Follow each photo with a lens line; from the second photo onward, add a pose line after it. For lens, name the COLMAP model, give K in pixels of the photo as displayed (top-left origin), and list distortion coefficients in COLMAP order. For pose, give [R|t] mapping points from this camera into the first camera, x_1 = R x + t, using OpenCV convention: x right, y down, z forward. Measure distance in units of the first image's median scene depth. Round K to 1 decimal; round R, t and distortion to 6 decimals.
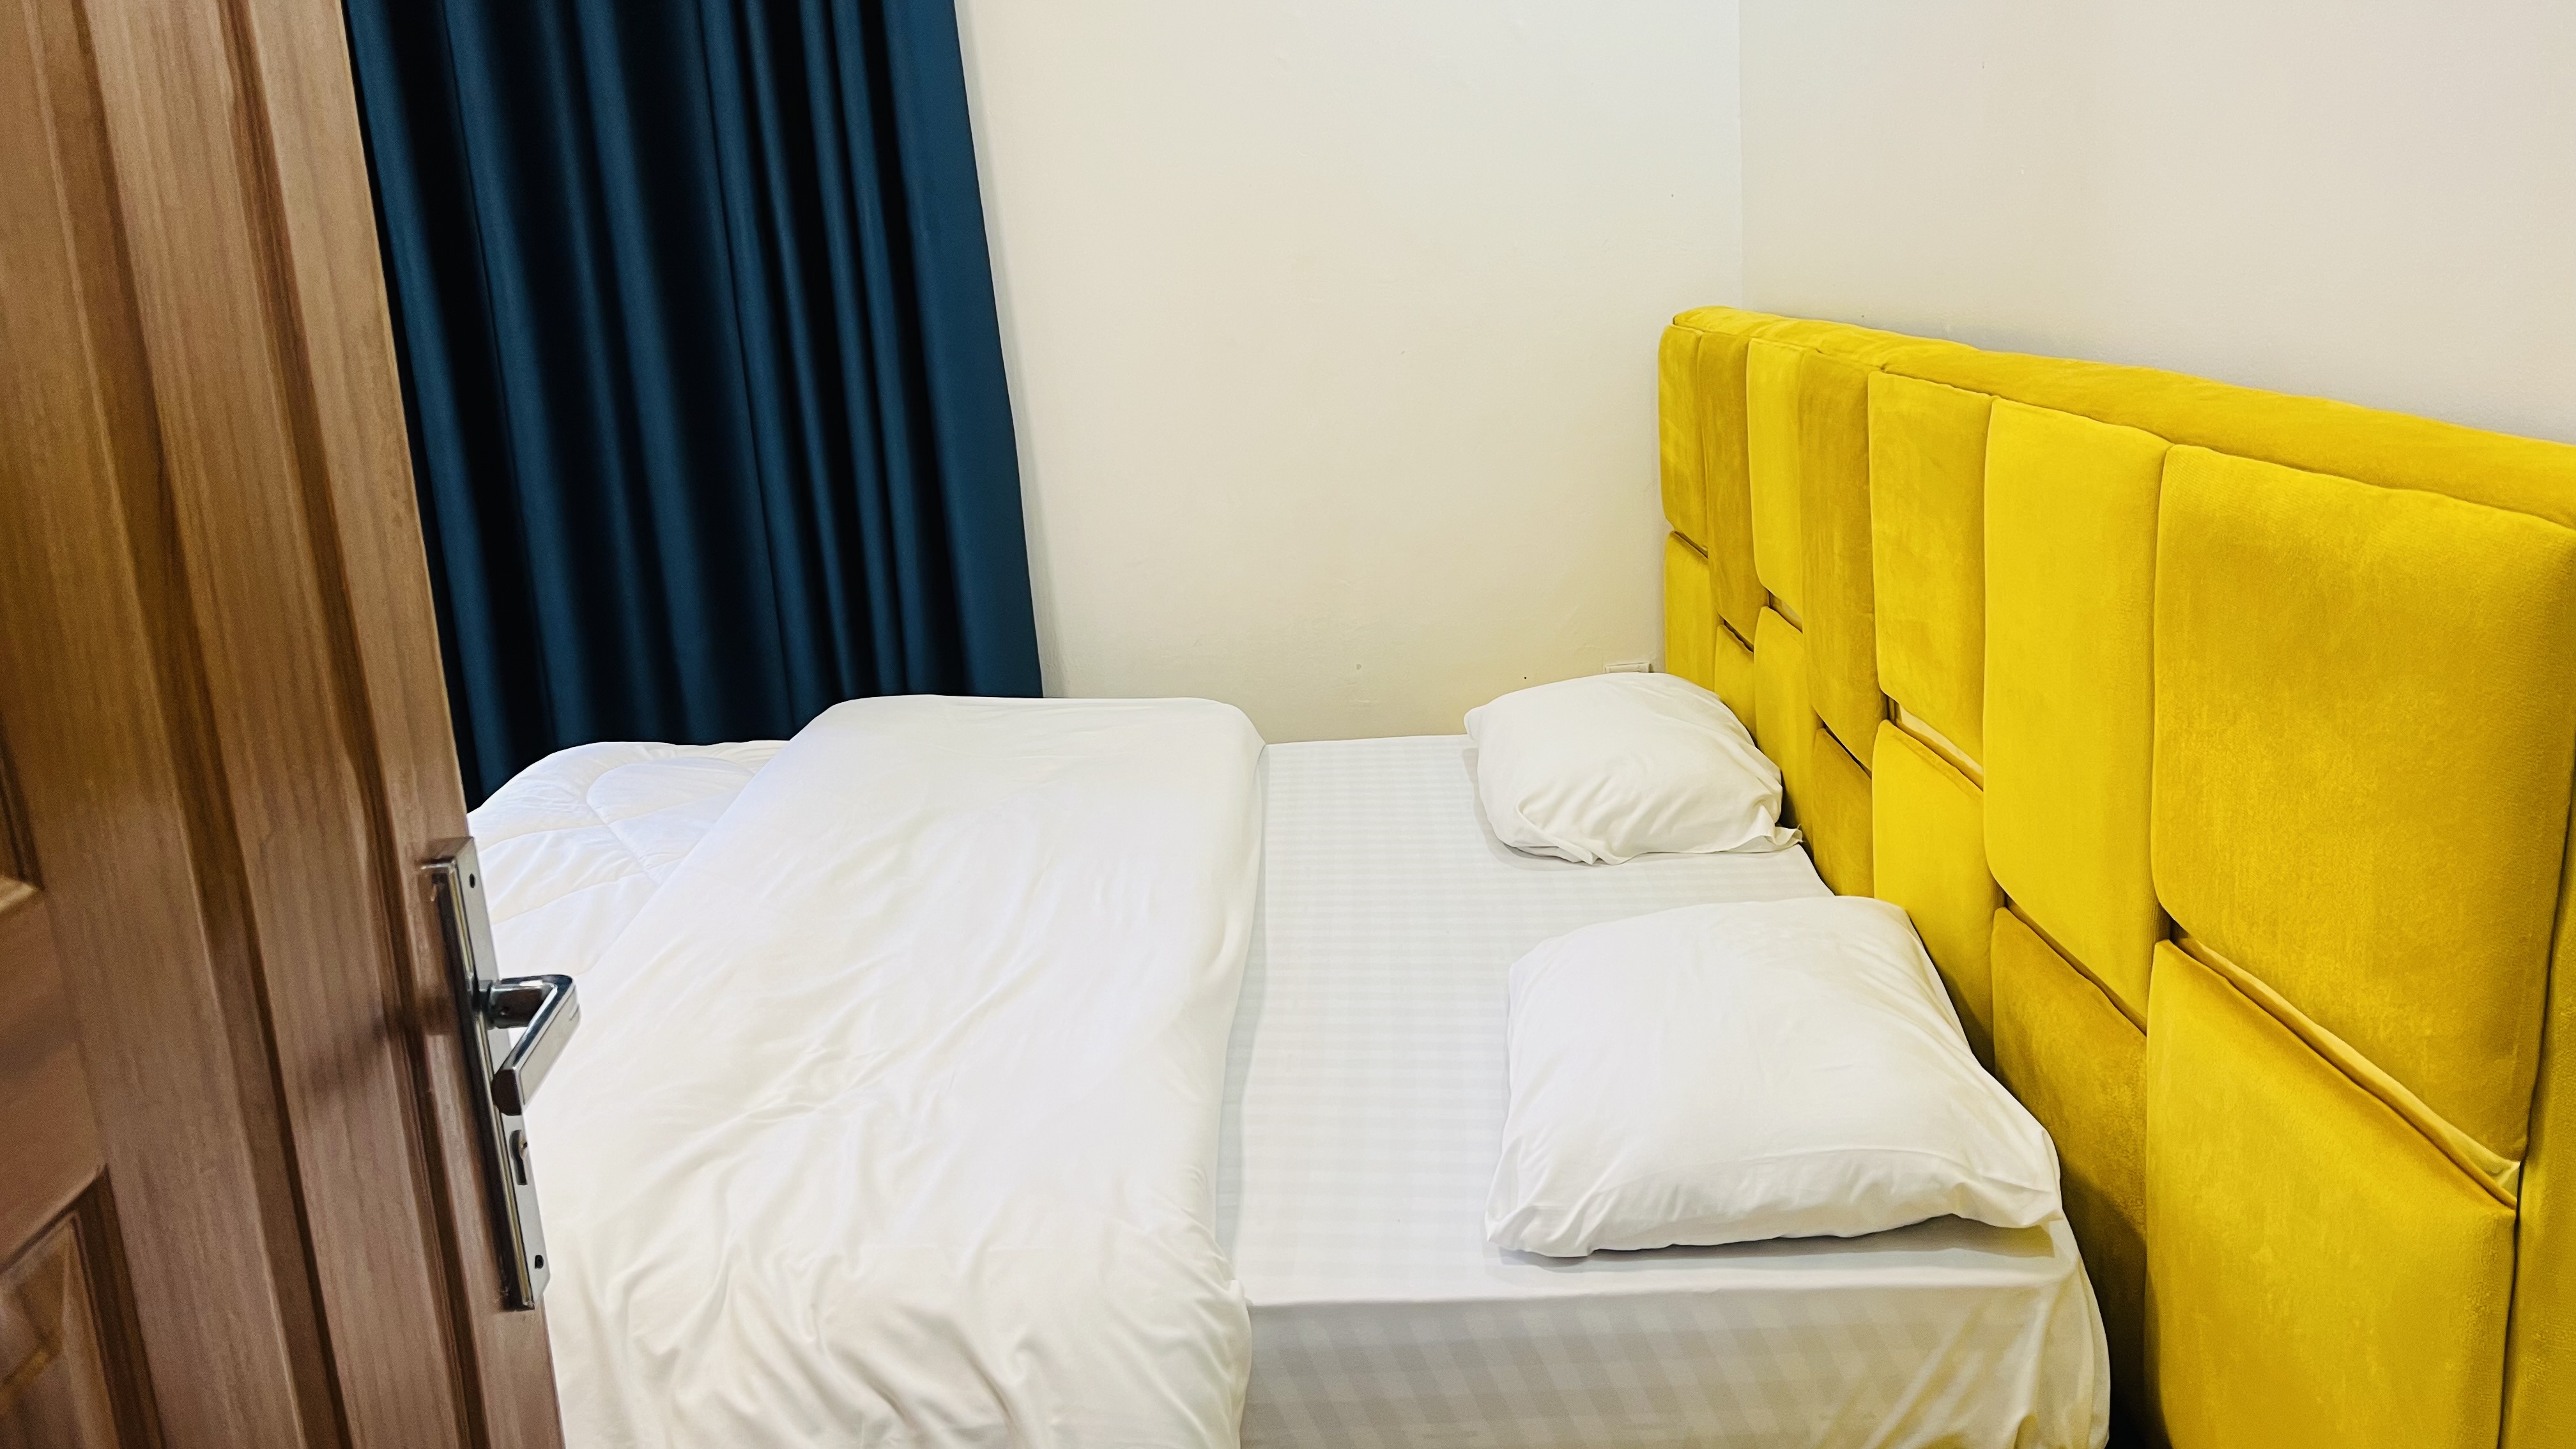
lens RADIAL K [[1969.9, 0, 1240.0], [0, 1969.9, 683.2], [0, 0, 1]] dist [0.026261, -0.000830]
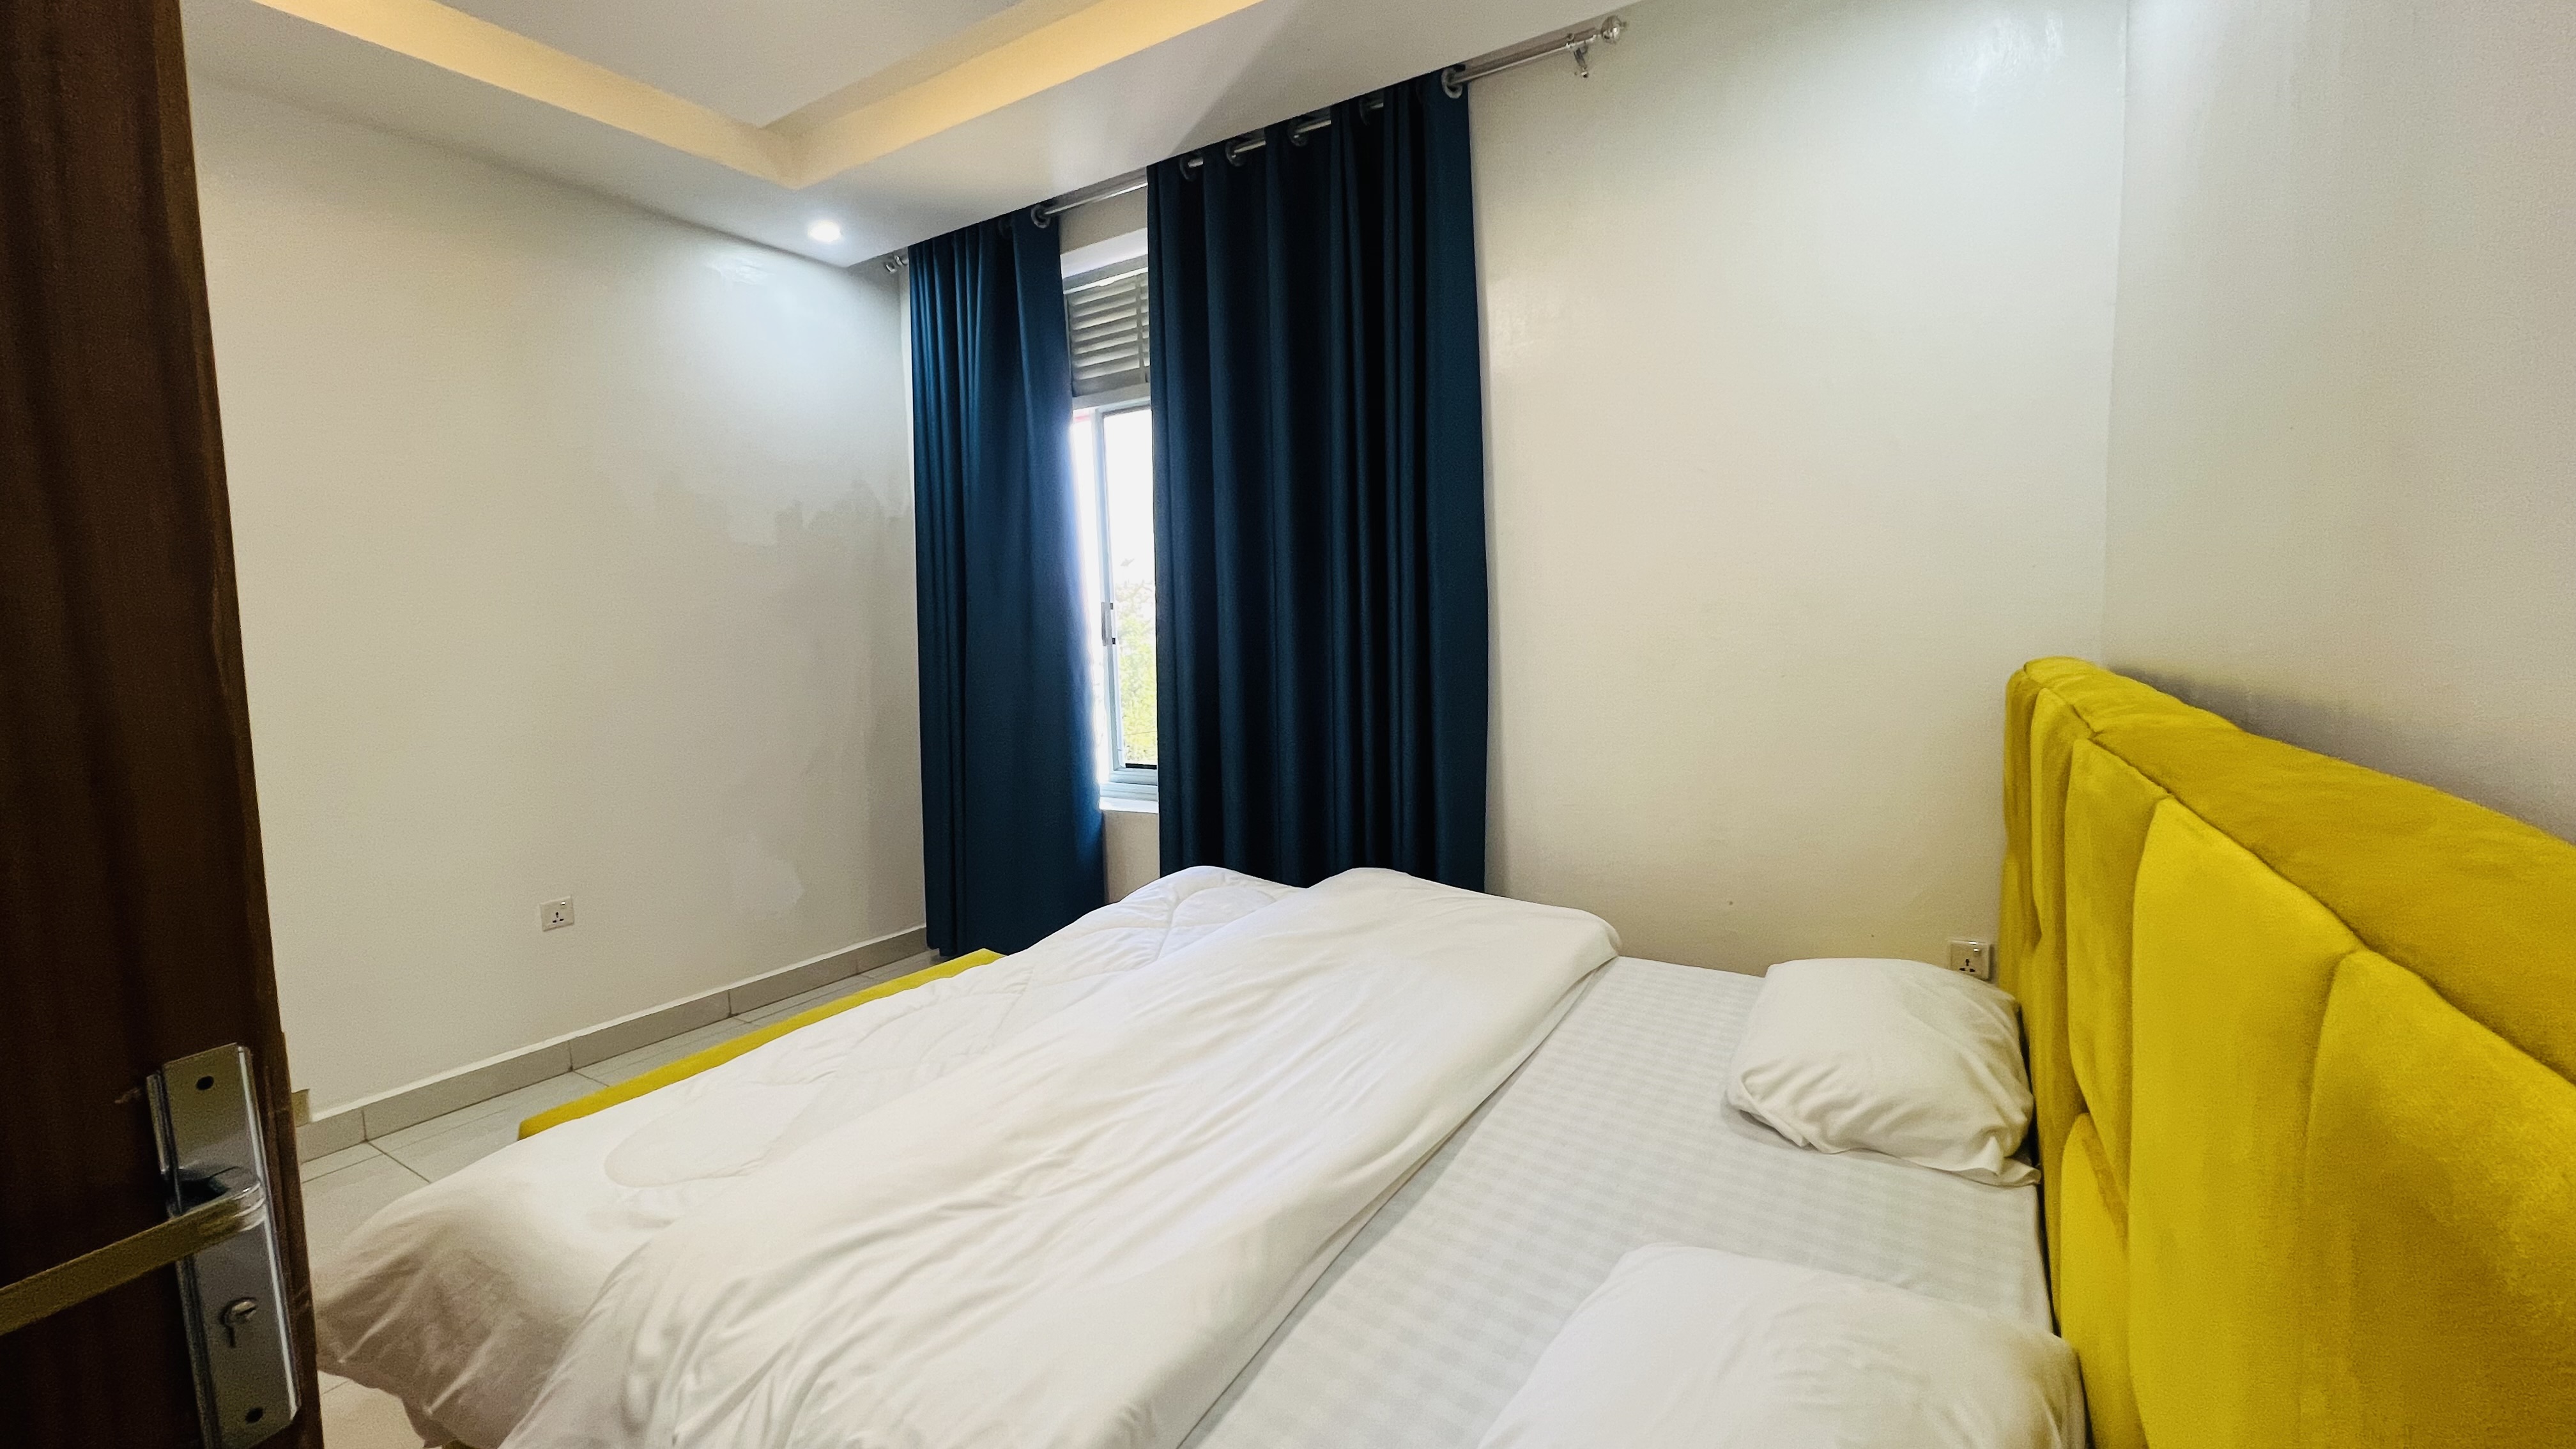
lens RADIAL K [[1041.0, 0, 1285.4], [0, 1041.0, 722.4], [0, 0, 1]] dist [-0.003090, 0.000094]
pose [[0.865300, 0.093536, -0.492449, 0.191355], [-0.139177, 0.988639, -0.056772, -0.069554], [0.481544, 0.117662, 0.868488, 0.324823]]
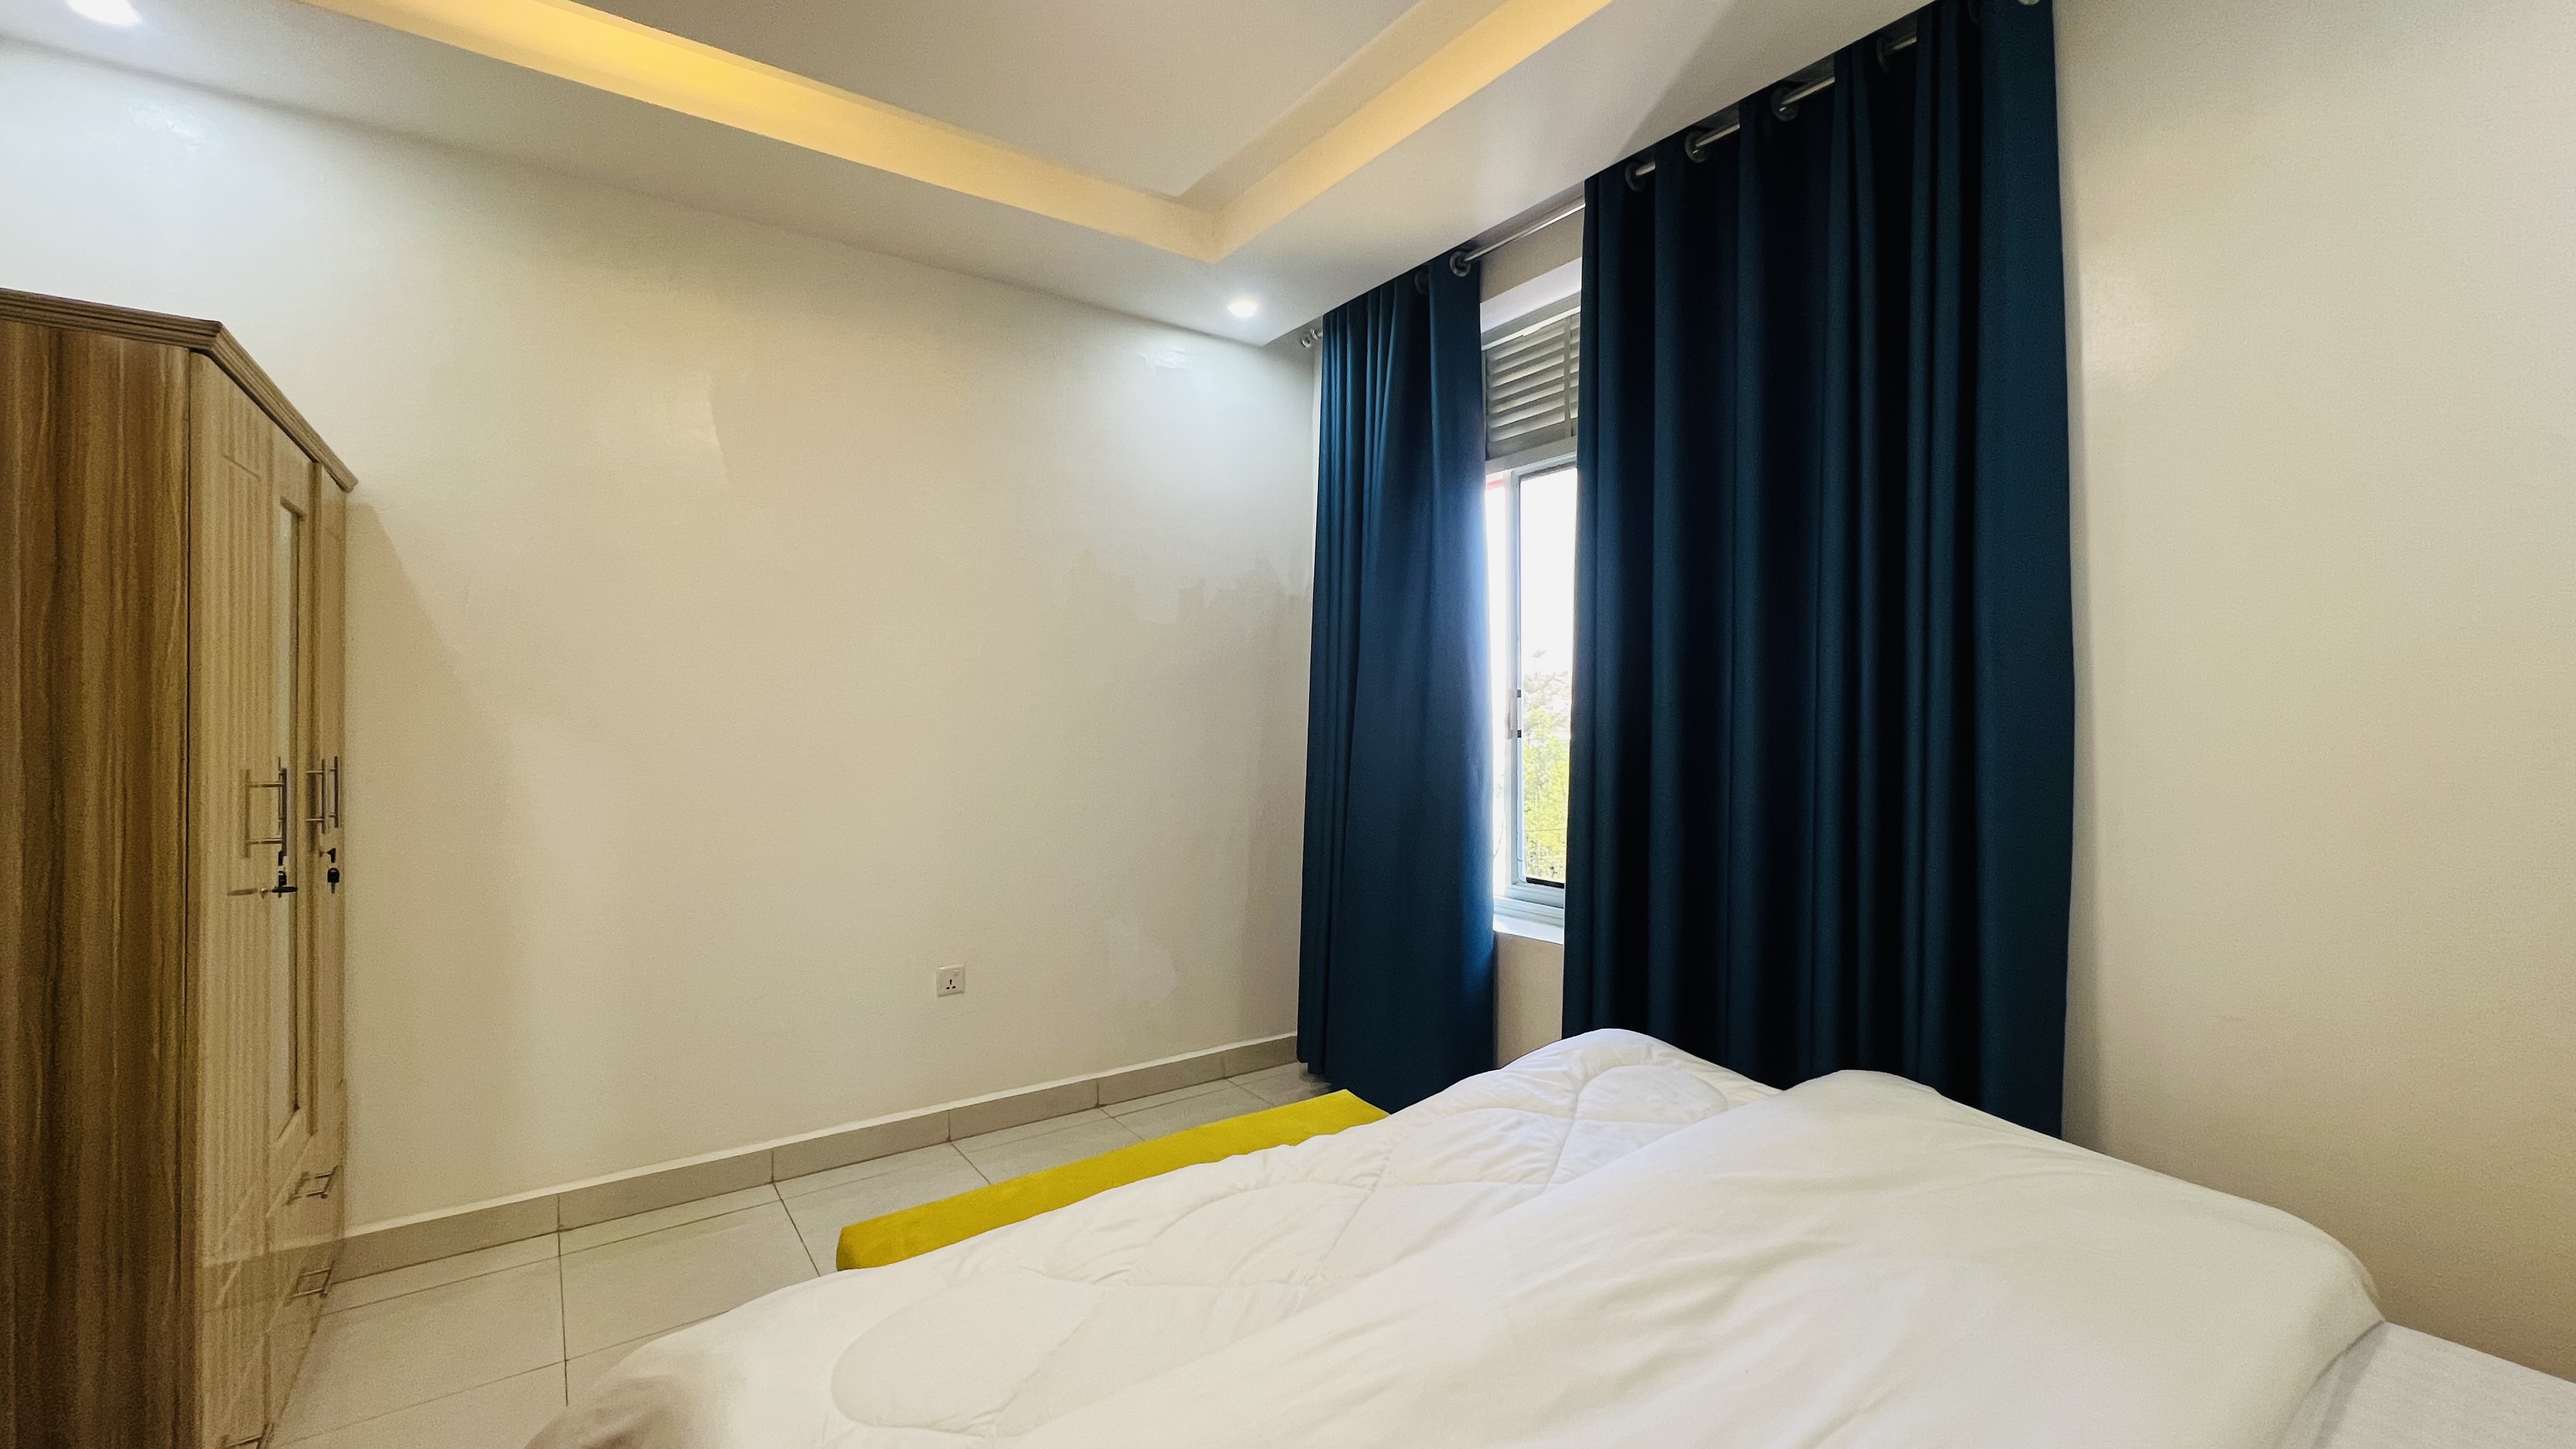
lens RADIAL K [[1041.0, 0, 1285.4], [0, 1041.0, 722.4], [0, 0, 1]] dist [-0.003090, 0.000094]
pose [[0.611440, 0.076874, -0.787548, 0.065694], [-0.215966, 0.973696, -0.072628, -0.093720], [0.761249, 0.214491, 0.611959, 0.480672]]
